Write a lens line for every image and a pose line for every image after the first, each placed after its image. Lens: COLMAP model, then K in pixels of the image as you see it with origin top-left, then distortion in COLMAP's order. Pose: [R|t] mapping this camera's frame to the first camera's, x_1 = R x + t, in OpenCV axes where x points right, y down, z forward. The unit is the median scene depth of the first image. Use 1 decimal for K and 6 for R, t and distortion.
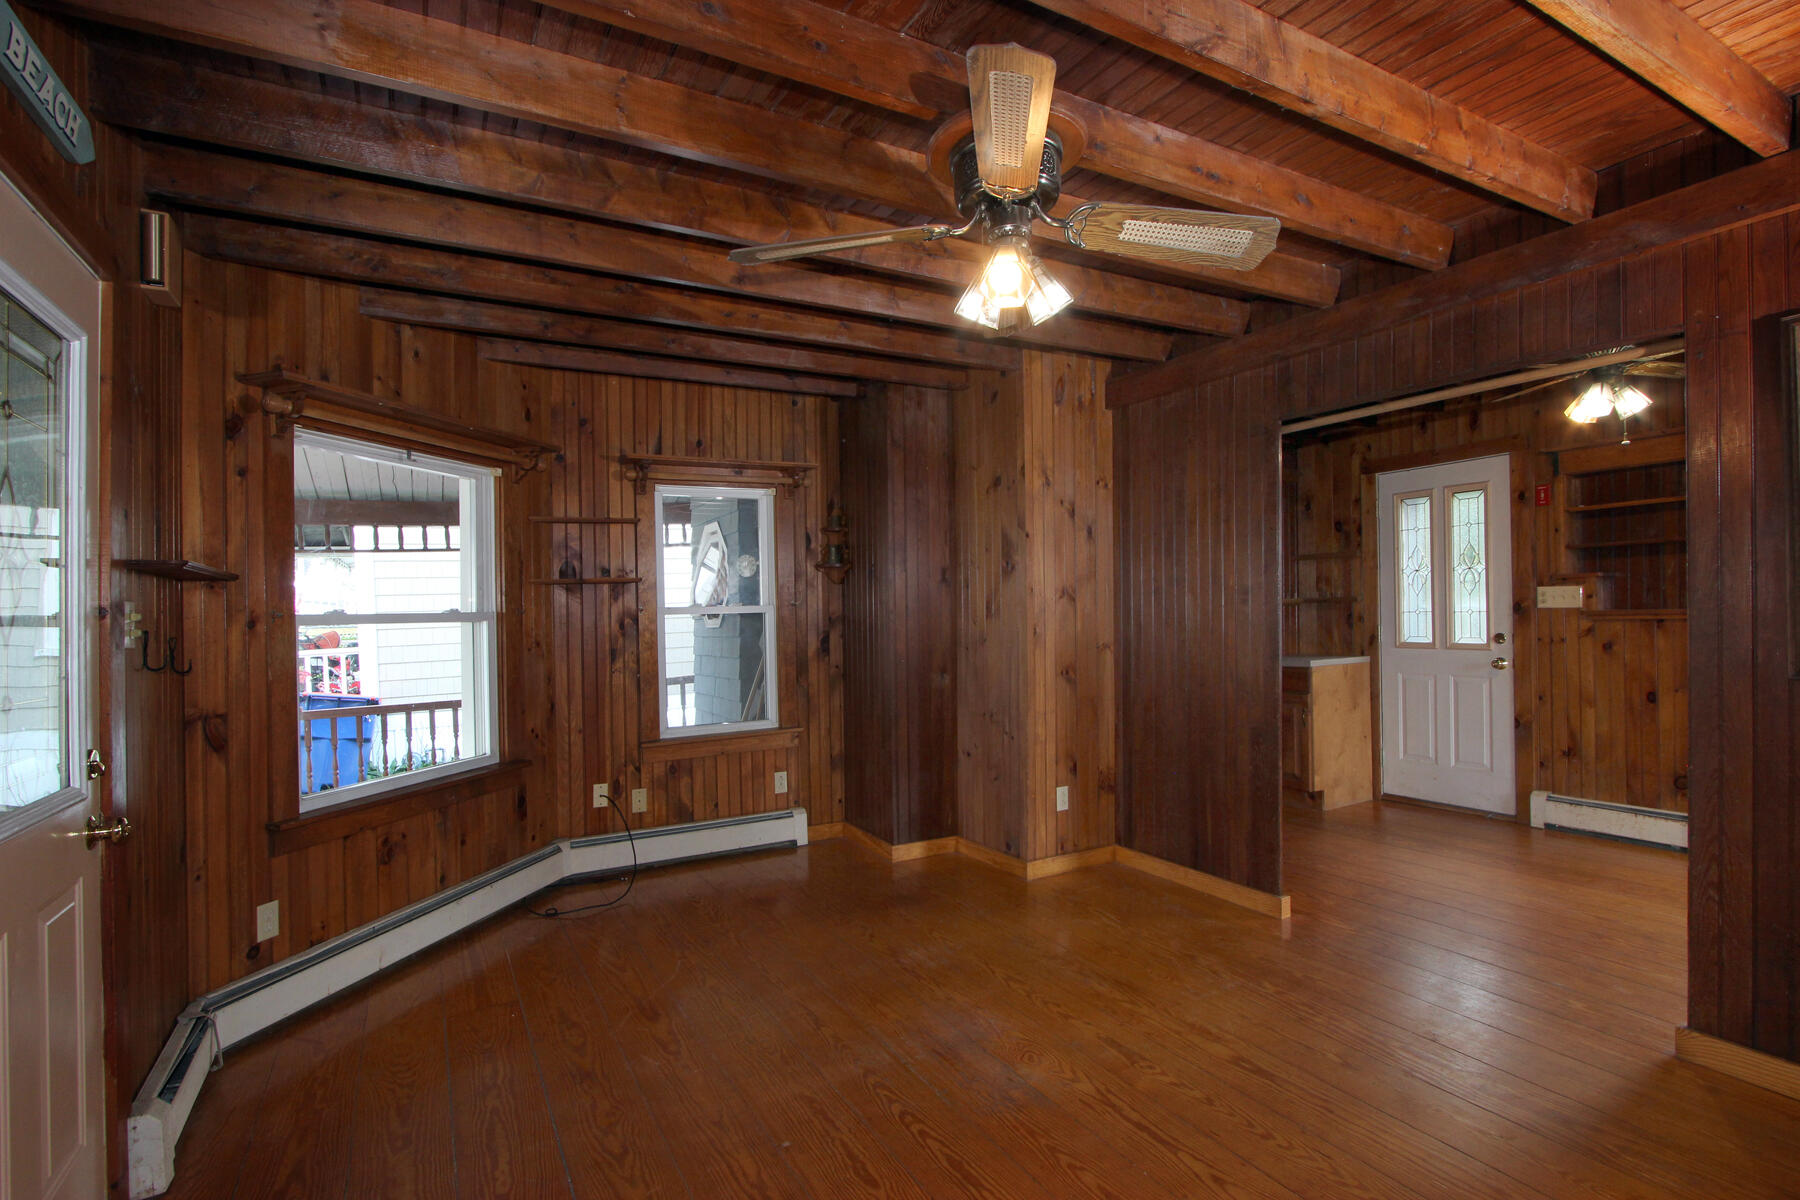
lens RADIAL K [[837.6, 0, 902.6], [0, 837.6, 601.7], [0, 0, 1]] dist [-0.012815, 0.003470]
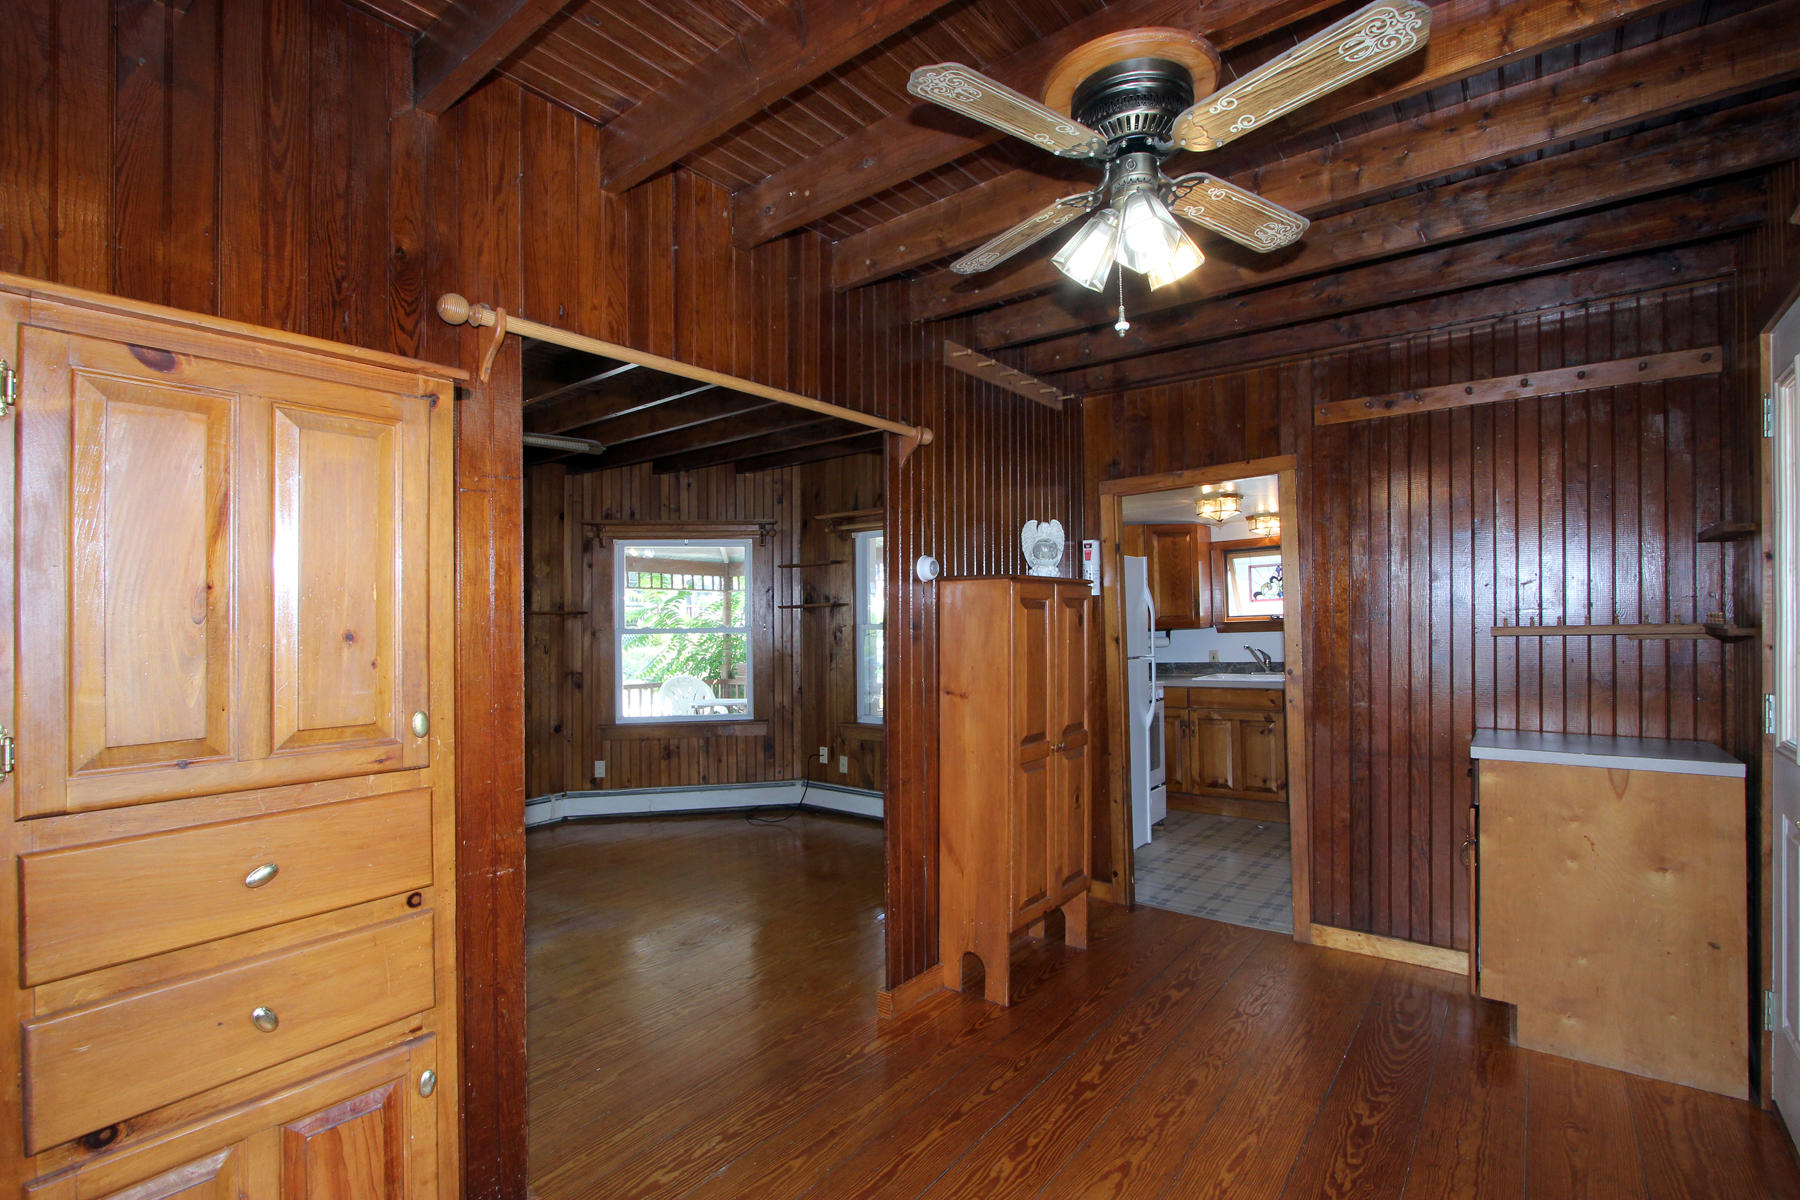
lens RADIAL K [[837.6, 0, 901.0], [0, 837.6, 600.7], [0, 0, 1]] dist [-0.012815, 0.003470]
pose [[0.374353, -0.014123, -0.927179, 1.267553], [0.016015, 0.999833, -0.008763, -0.021508], [0.927148, -0.011568, 0.374517, 0.735014]]
